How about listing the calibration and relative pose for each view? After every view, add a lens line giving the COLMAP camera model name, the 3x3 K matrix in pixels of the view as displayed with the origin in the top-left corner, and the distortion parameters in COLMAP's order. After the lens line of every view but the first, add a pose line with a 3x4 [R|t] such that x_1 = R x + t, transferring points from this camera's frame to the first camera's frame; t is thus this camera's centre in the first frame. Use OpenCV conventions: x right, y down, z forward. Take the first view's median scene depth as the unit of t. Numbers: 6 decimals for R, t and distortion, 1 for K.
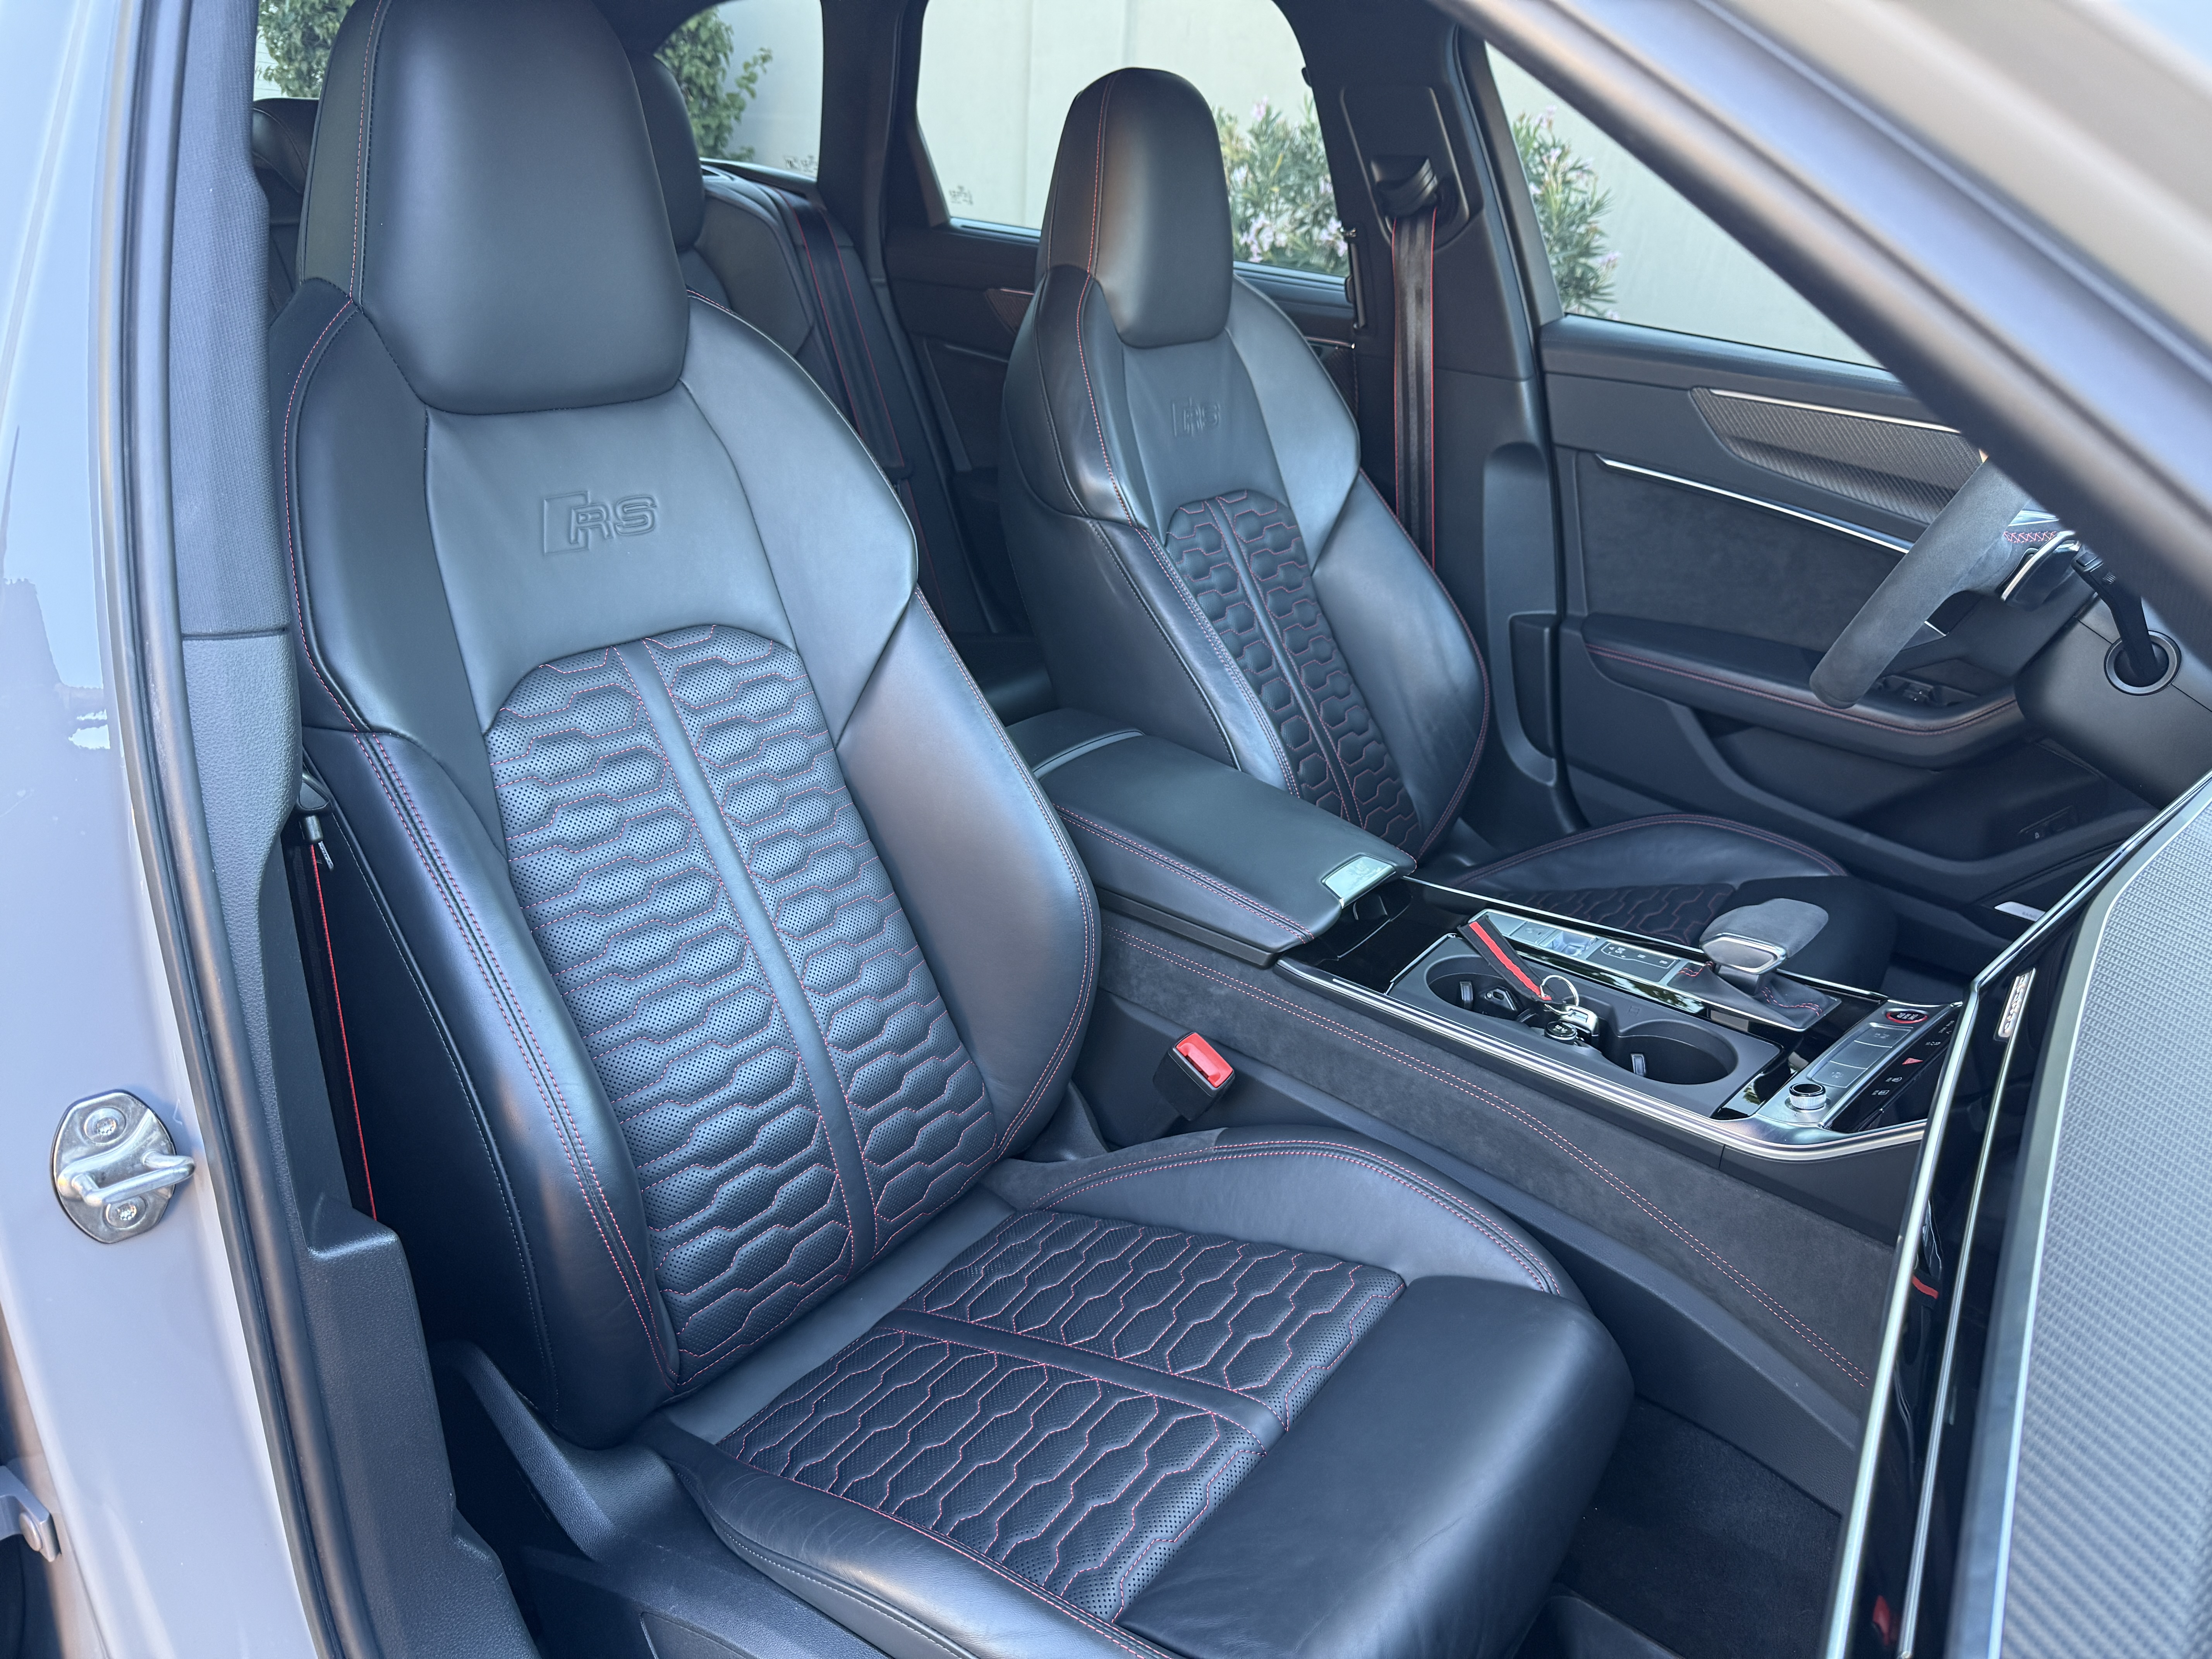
lens RADIAL K [[1520.0, 0, 1115.0], [0, 1520.0, 838.4], [0, 0, 1]] dist [0.066768, -0.106892]
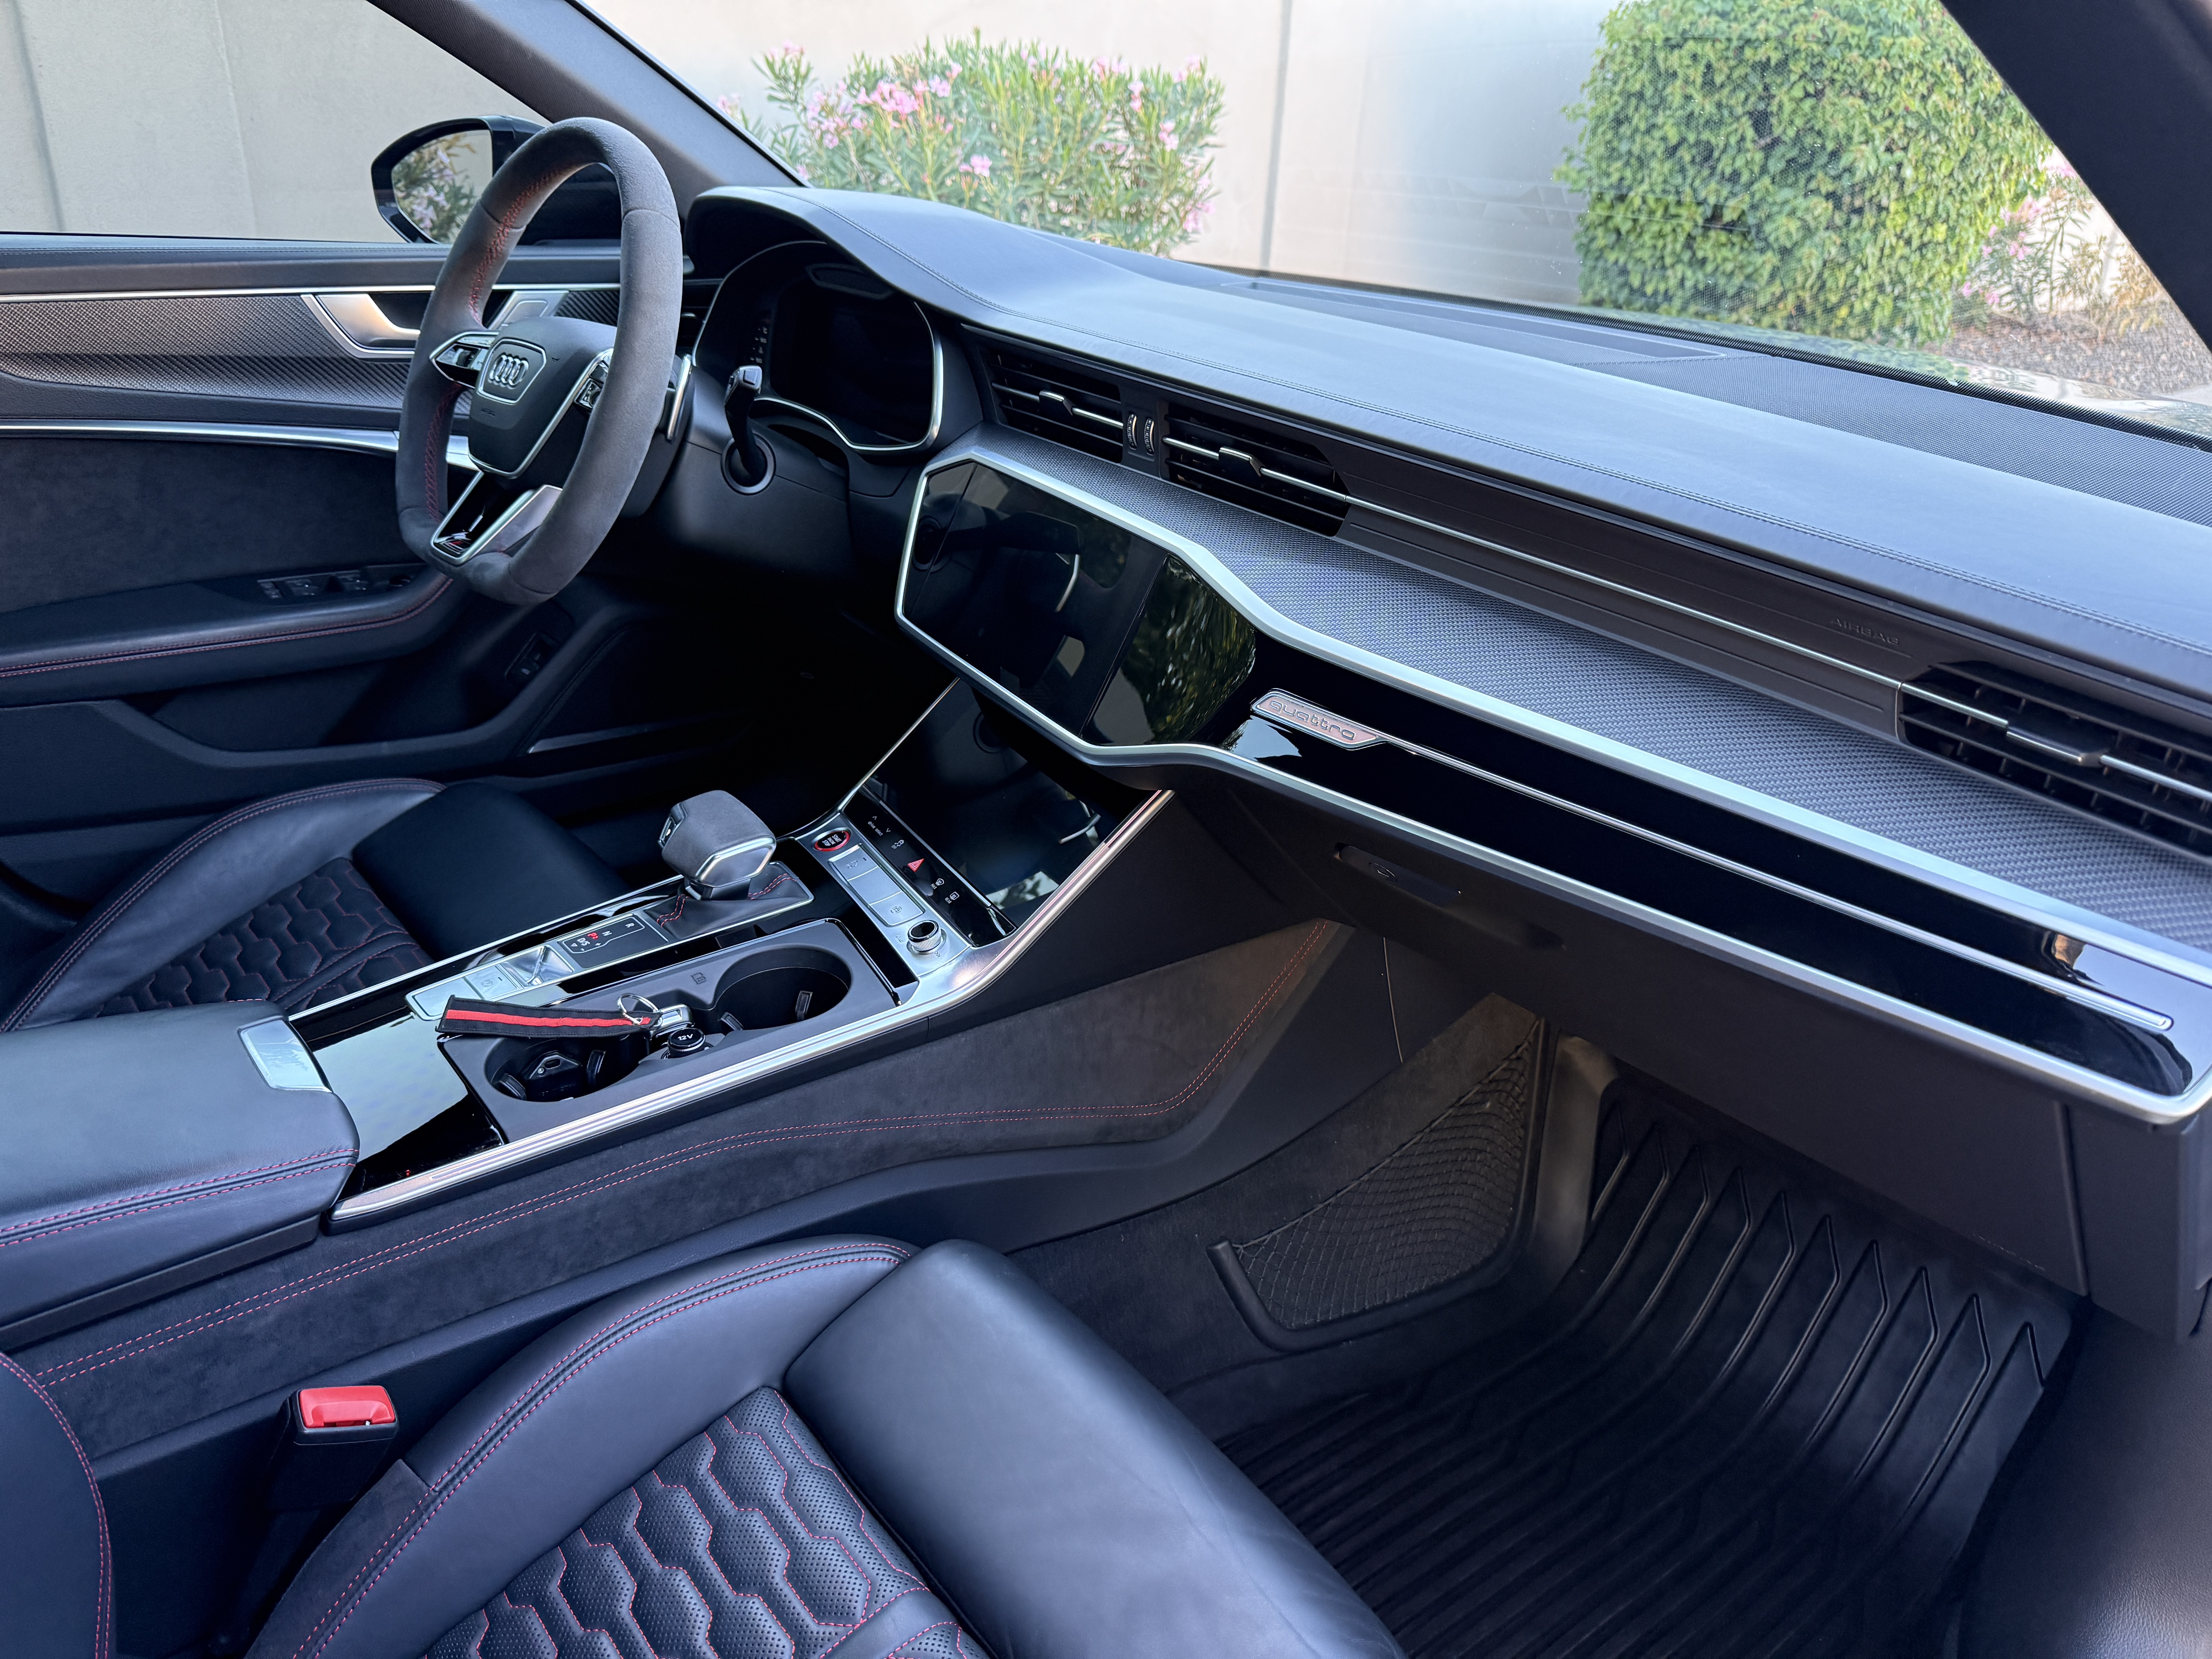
lens RADIAL K [[1520.0, 0, 1115.0], [0, 1520.0, 838.4], [0, 0, 1]] dist [0.066768, -0.106892]
pose [[0.236575, -0.464692, 0.853284, -0.315716], [0.368356, 0.855549, 0.363798, -0.184110], [-0.899081, 0.228247, 0.373573, 0.395746]]
